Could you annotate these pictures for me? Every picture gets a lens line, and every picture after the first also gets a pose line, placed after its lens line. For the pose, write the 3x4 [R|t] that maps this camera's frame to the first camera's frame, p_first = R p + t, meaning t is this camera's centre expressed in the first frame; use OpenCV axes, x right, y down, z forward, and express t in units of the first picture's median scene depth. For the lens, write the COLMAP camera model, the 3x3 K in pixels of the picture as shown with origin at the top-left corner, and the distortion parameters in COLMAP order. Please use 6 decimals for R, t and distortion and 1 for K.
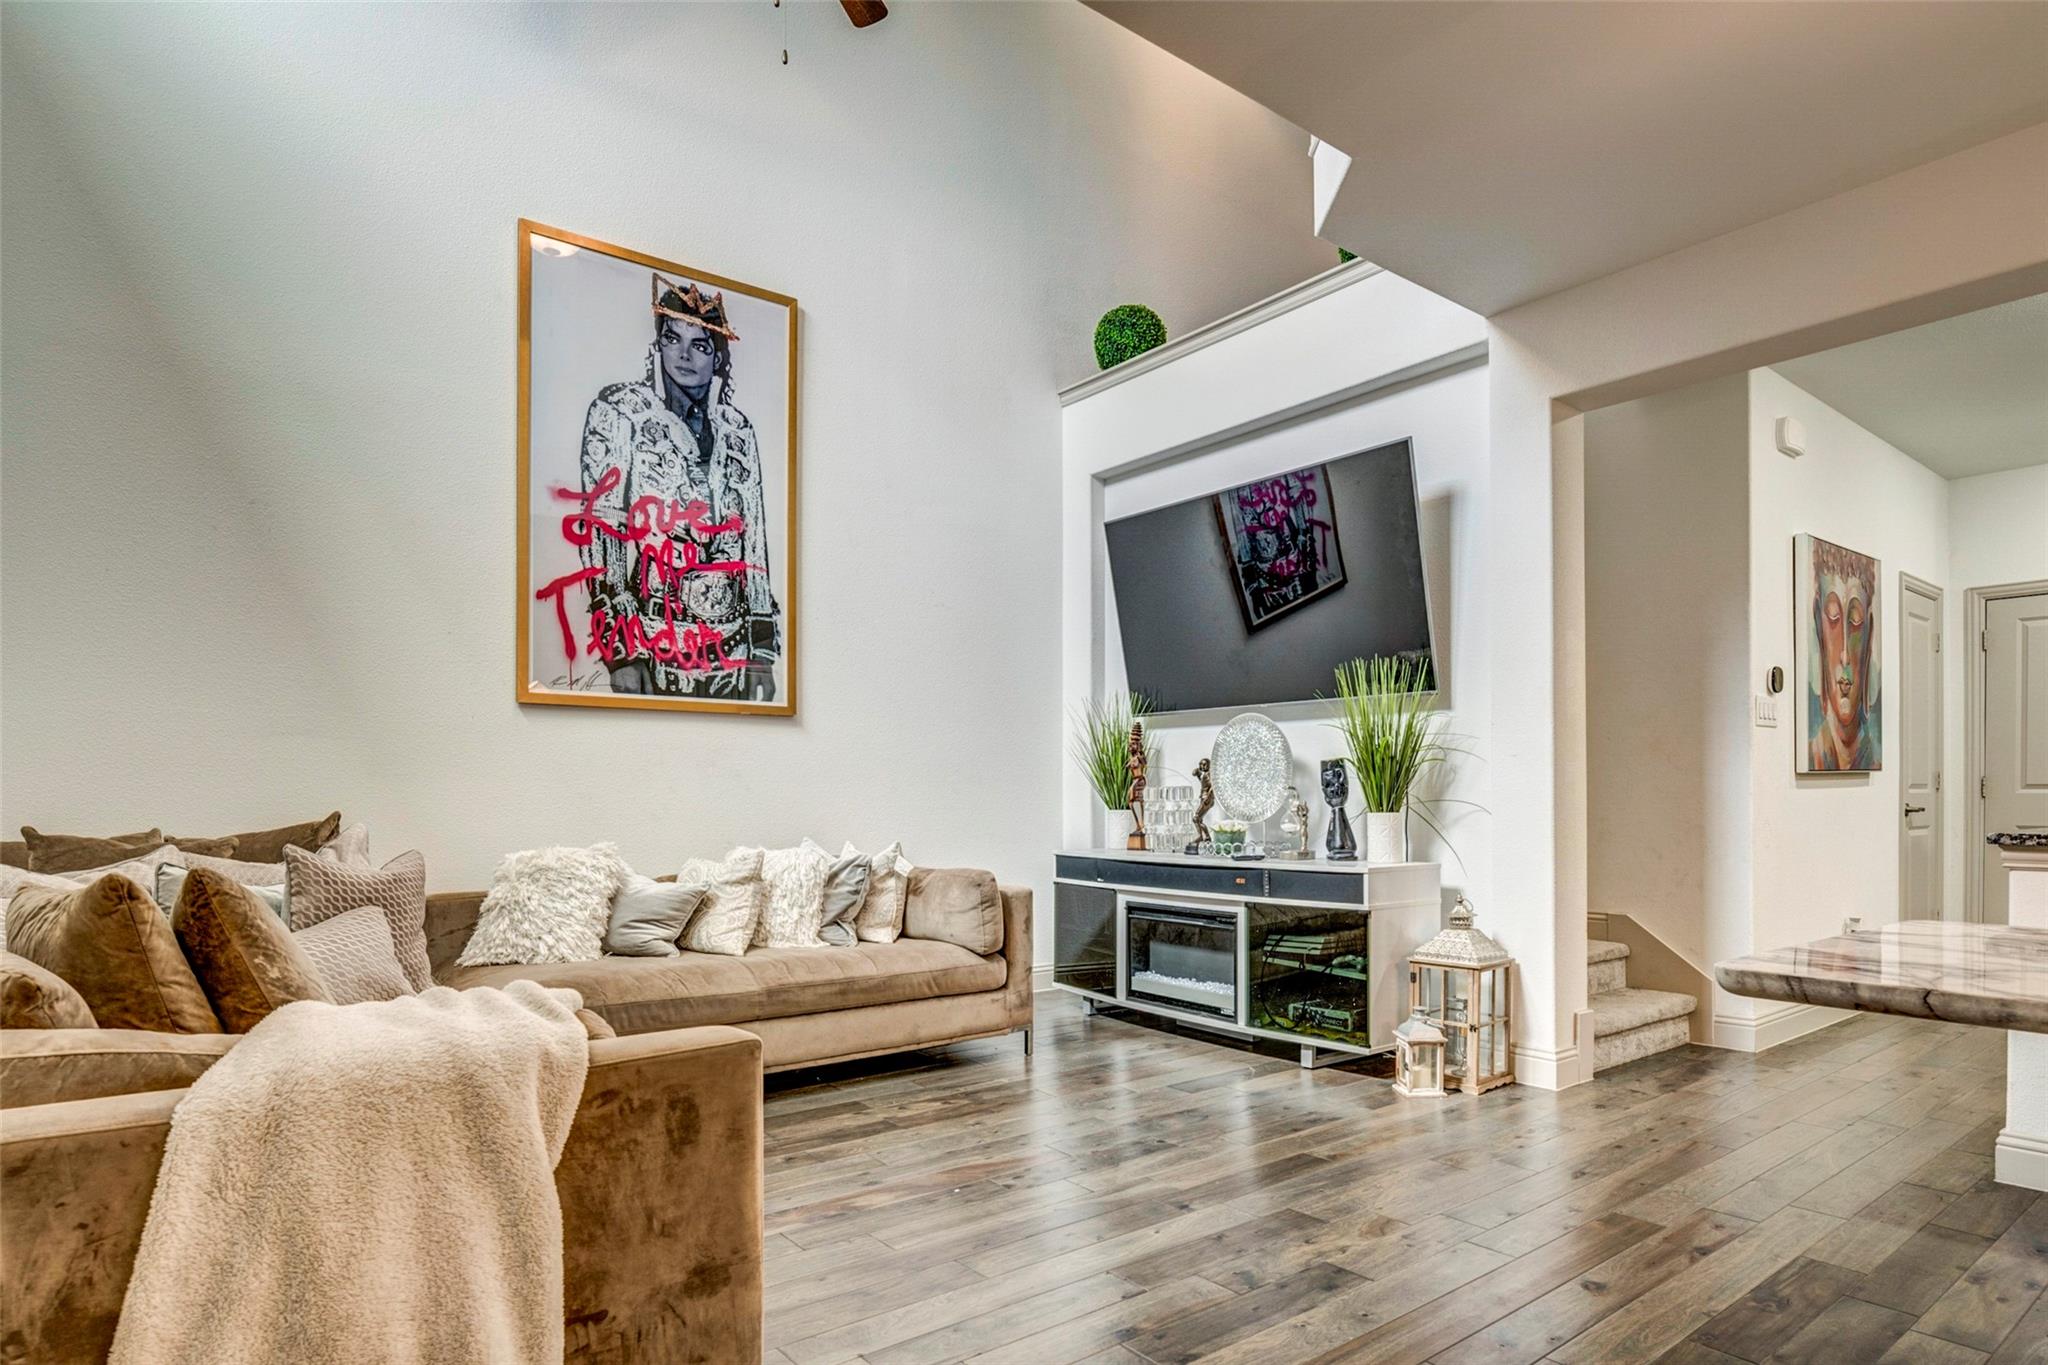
lens RADIAL K [[1125.6, 0, 1018.2], [0, 1125.6, 790.0], [0, 0, 1]] dist [-0.010622, -0.004522]
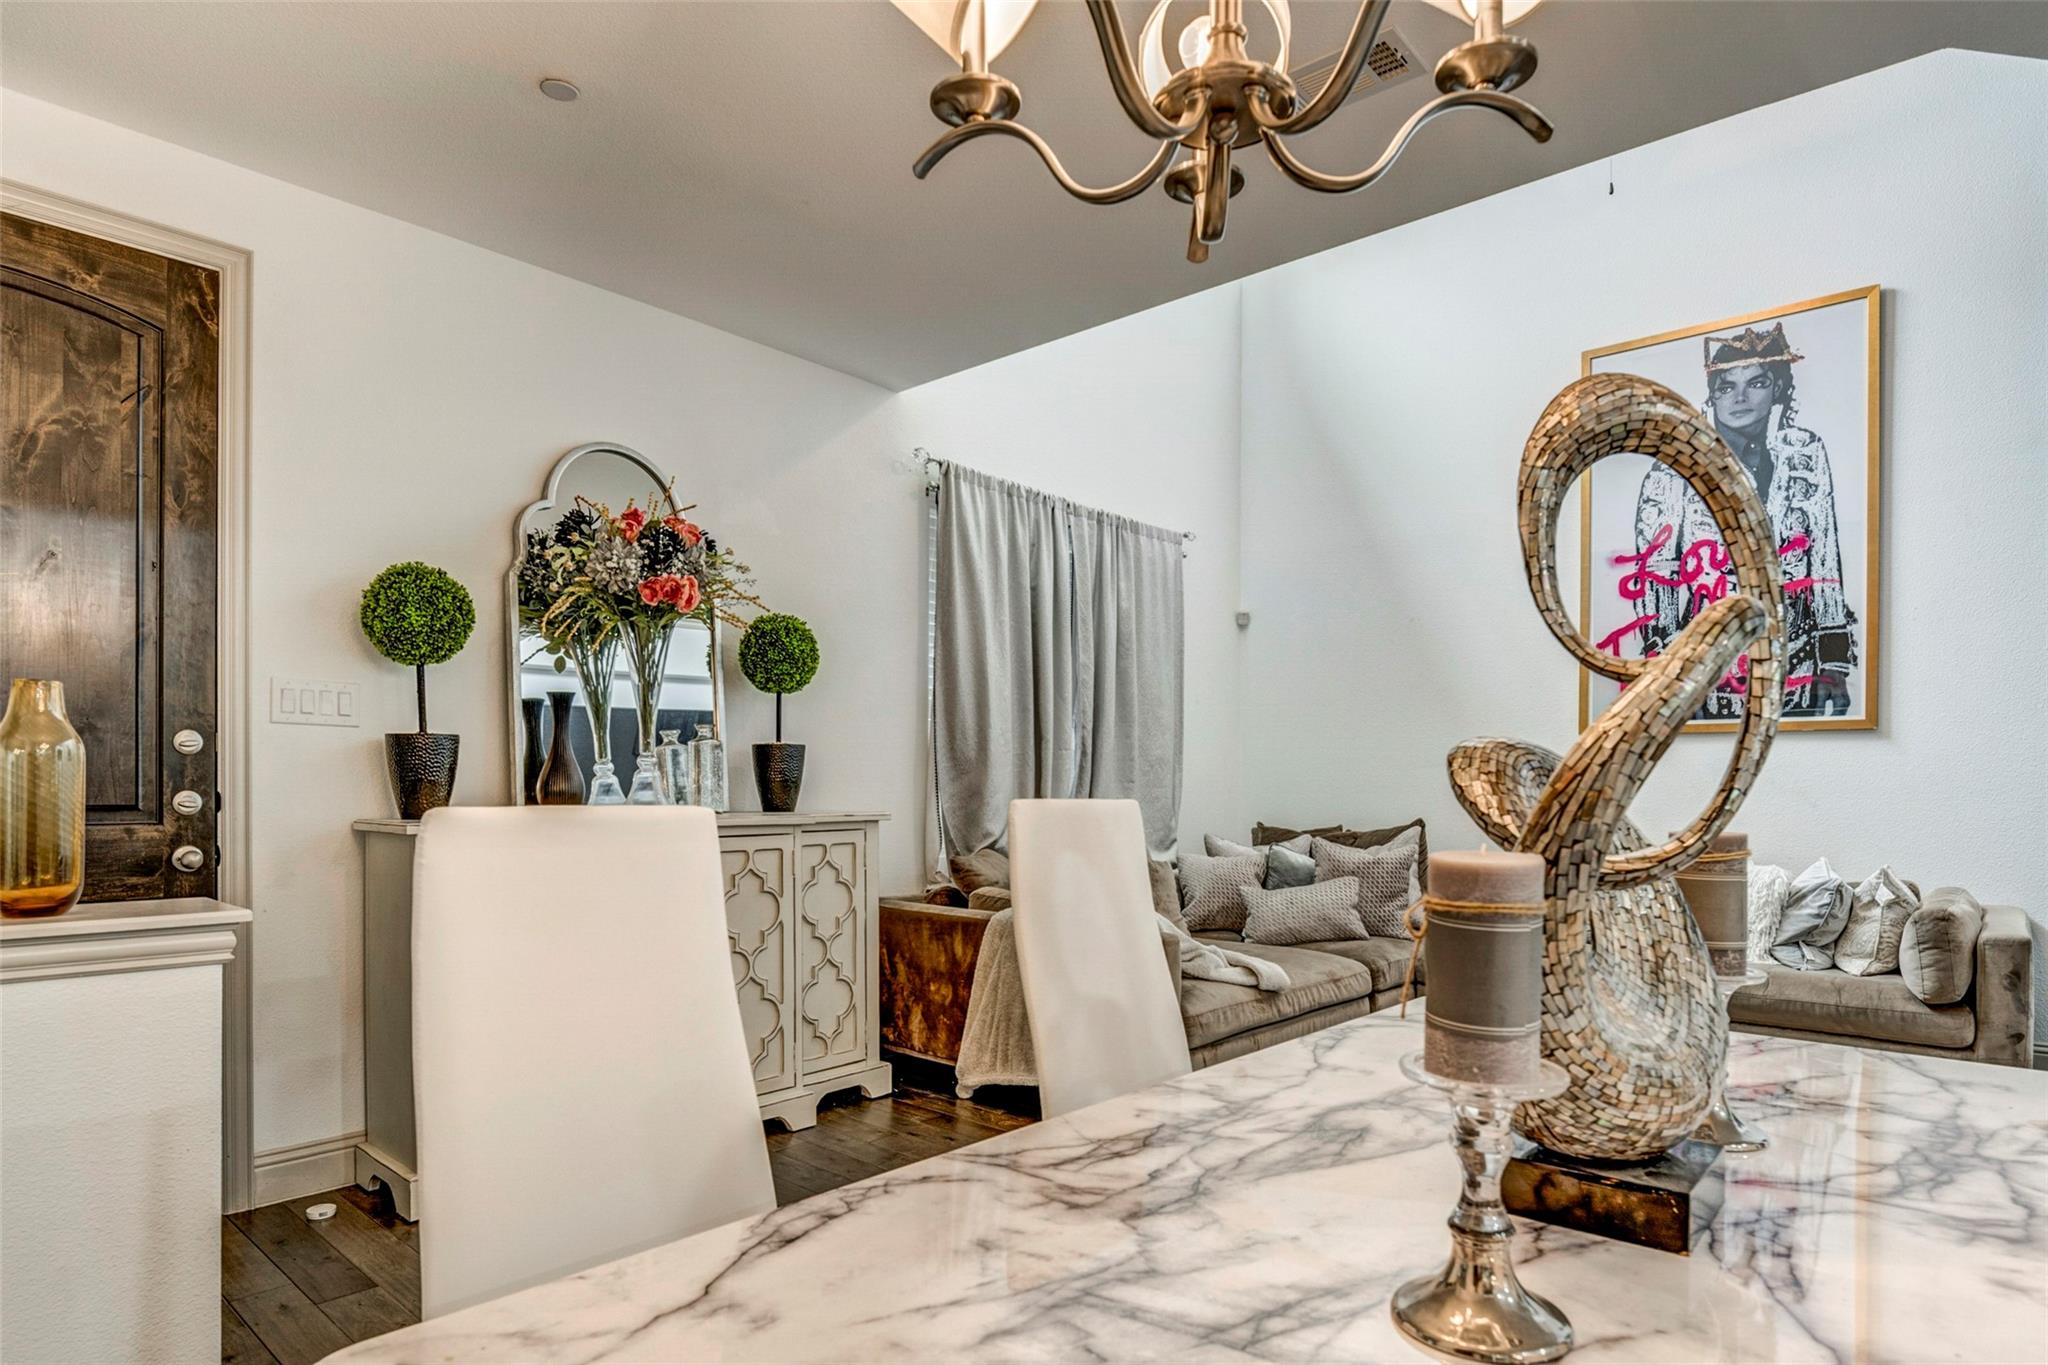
lens RADIAL K [[1125.6, 0, 1045.3], [0, 1125.6, 776.9], [0, 0, 1]] dist [-0.010622, -0.004522]
pose [[0.186325, -0.001465, -0.982487, 0.632543], [0.000536, 0.999999, -0.001389, -0.026091], [0.982488, -0.000268, 0.186325, 0.153407]]
